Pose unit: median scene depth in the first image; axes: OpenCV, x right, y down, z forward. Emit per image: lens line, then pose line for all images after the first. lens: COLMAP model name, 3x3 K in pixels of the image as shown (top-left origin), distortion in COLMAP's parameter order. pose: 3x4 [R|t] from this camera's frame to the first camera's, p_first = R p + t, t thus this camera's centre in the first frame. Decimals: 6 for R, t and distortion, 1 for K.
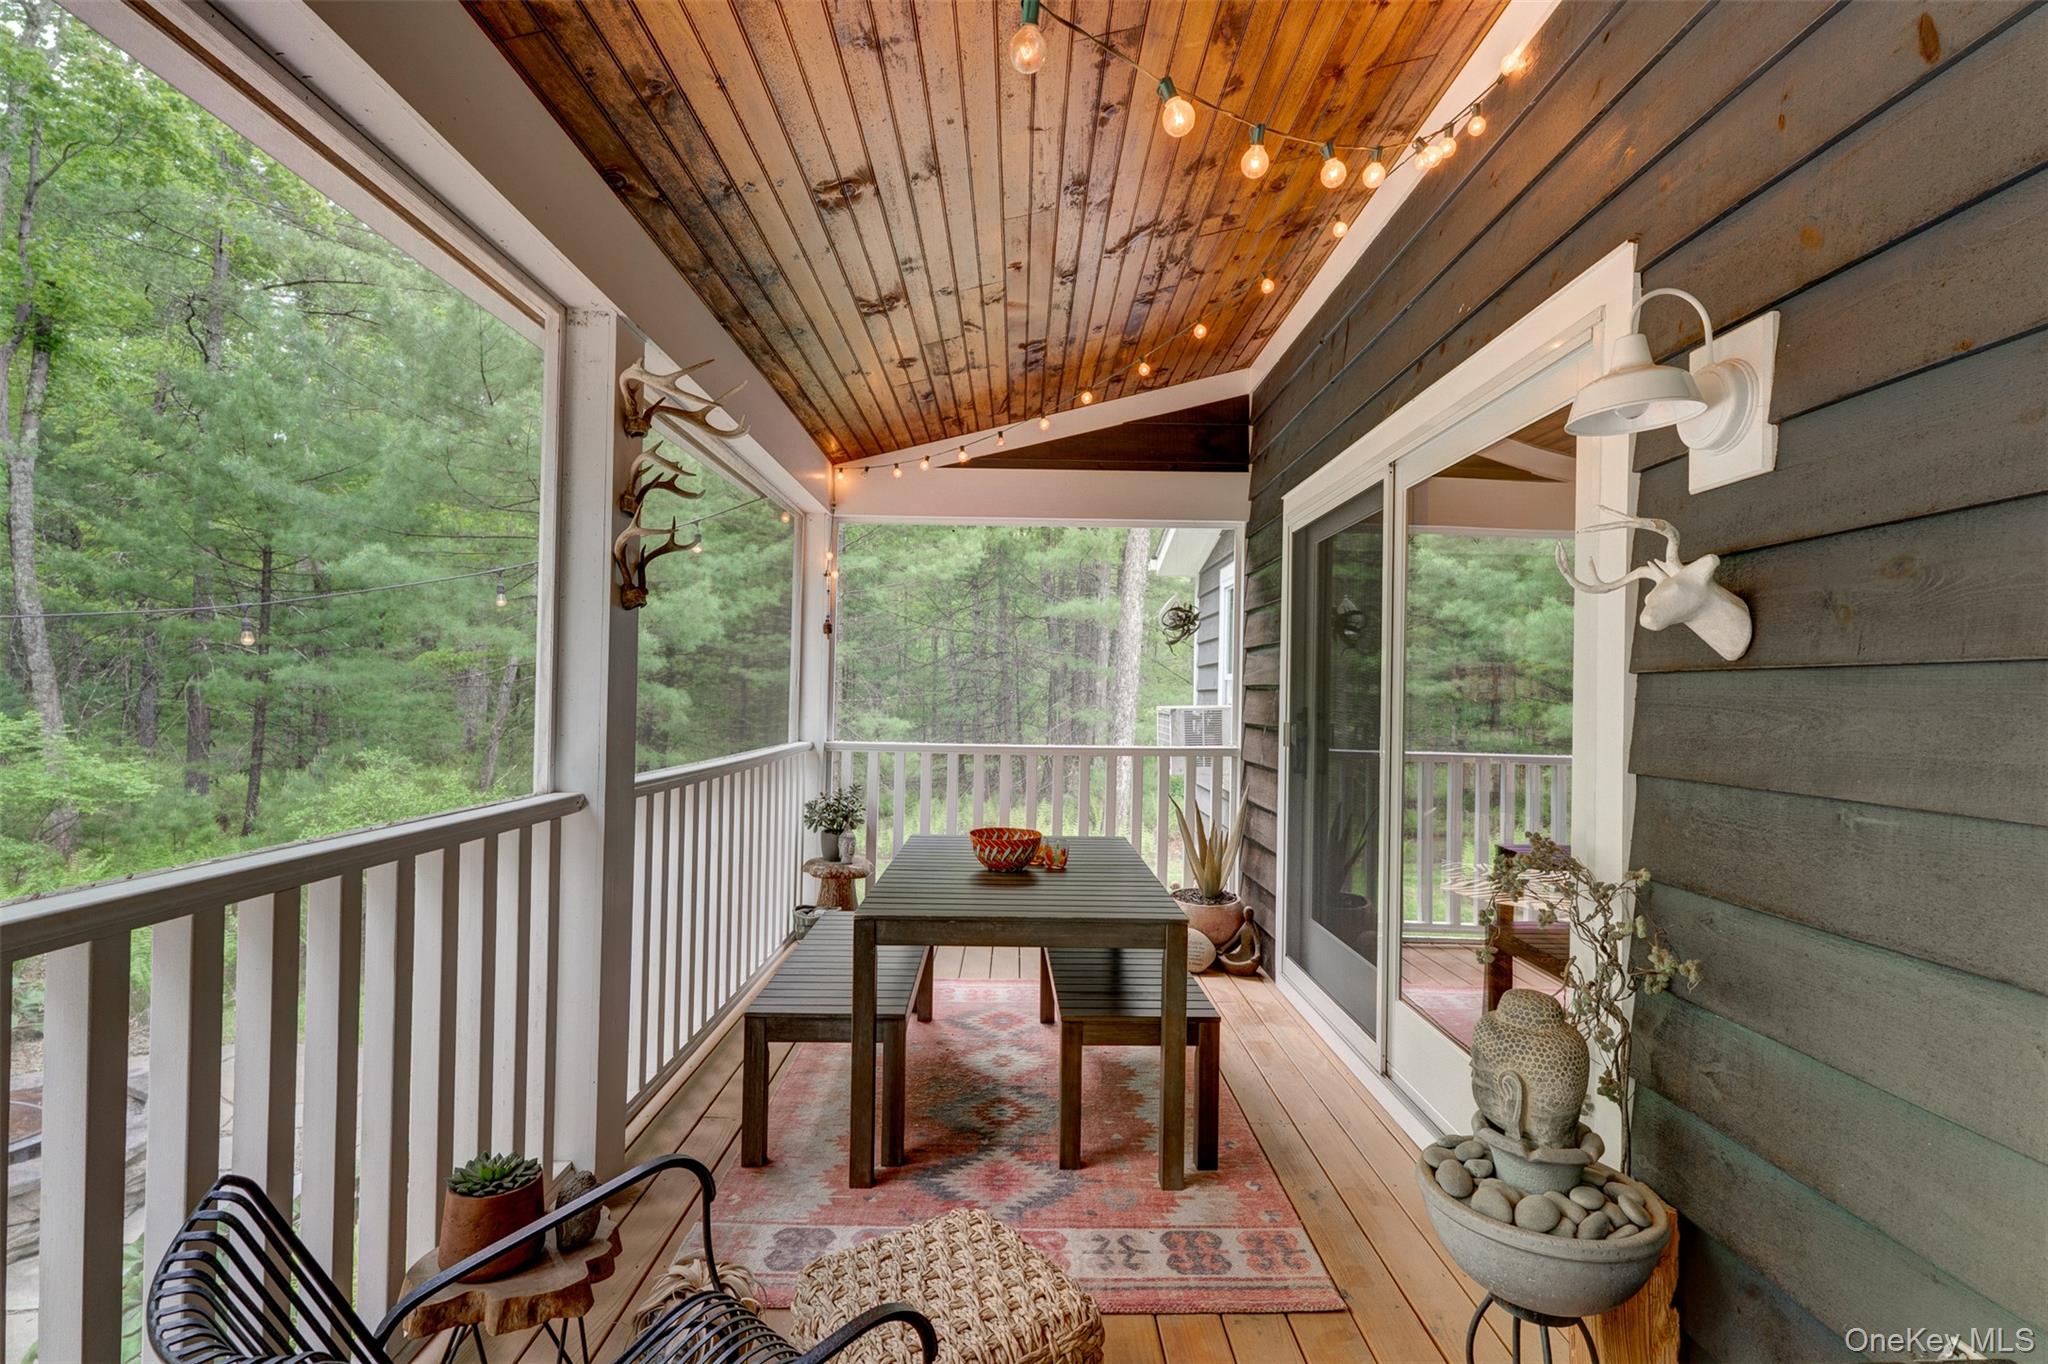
lens RADIAL K [[1020.1, 0, 1034.1], [0, 1020.1, 680.3], [0, 0, 1]] dist [0.001716, 0.001683]
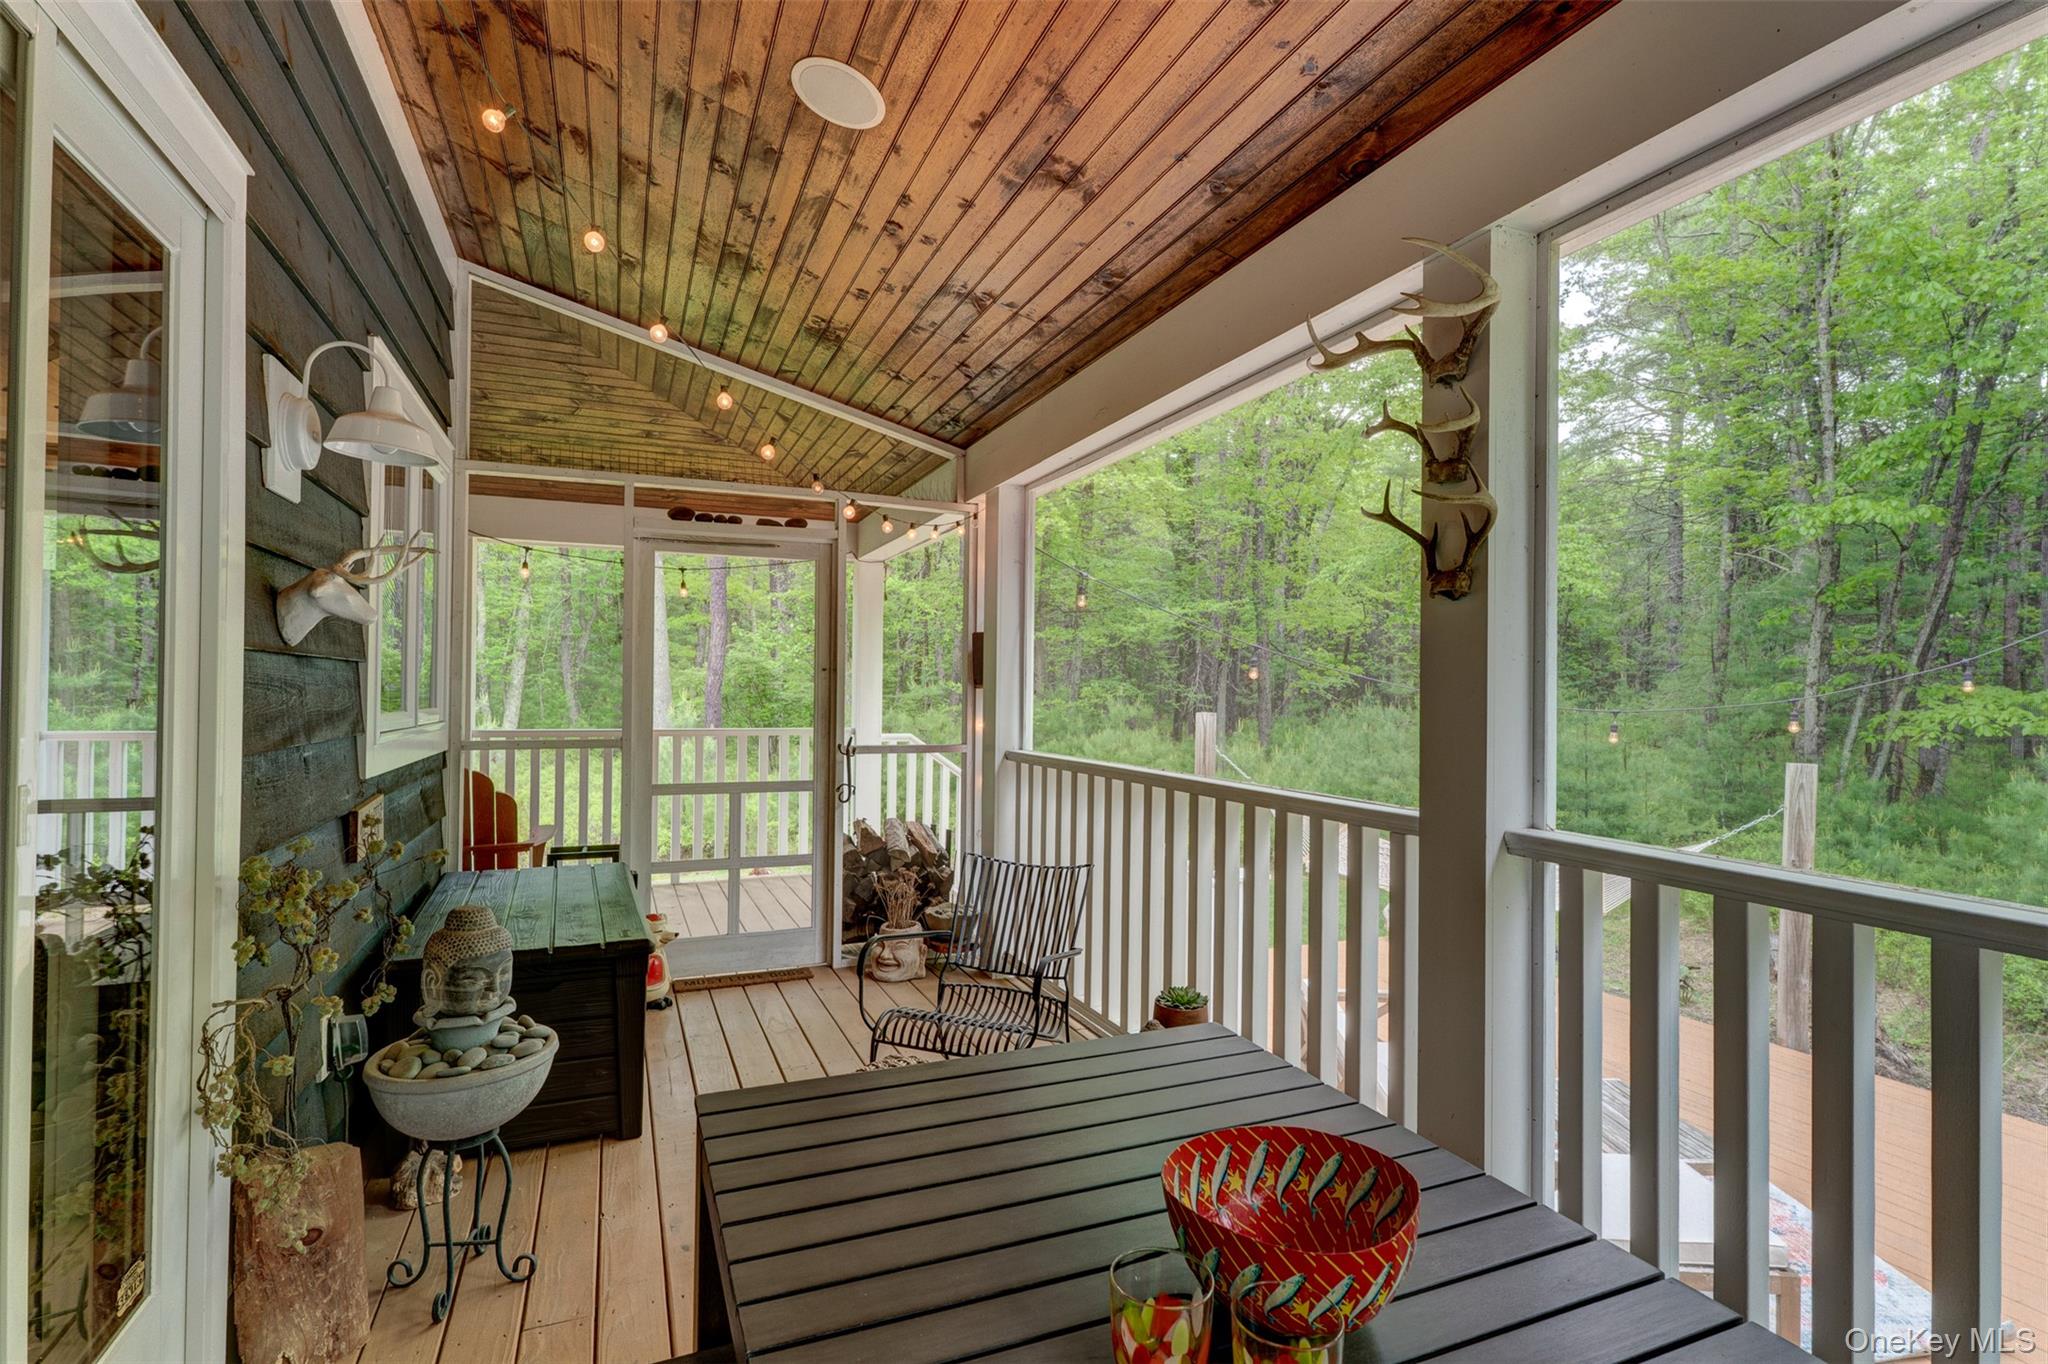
lens RADIAL K [[1020.1, 0, 1034.1], [0, 1020.1, 680.3], [0, 0, 1]] dist [0.001716, 0.001683]
pose [[-0.933129, -0.021980, -0.358868, 0.280485], [-0.015814, 0.999673, -0.020109, 0.017299], [0.359193, -0.013089, -0.933172, 2.378888]]
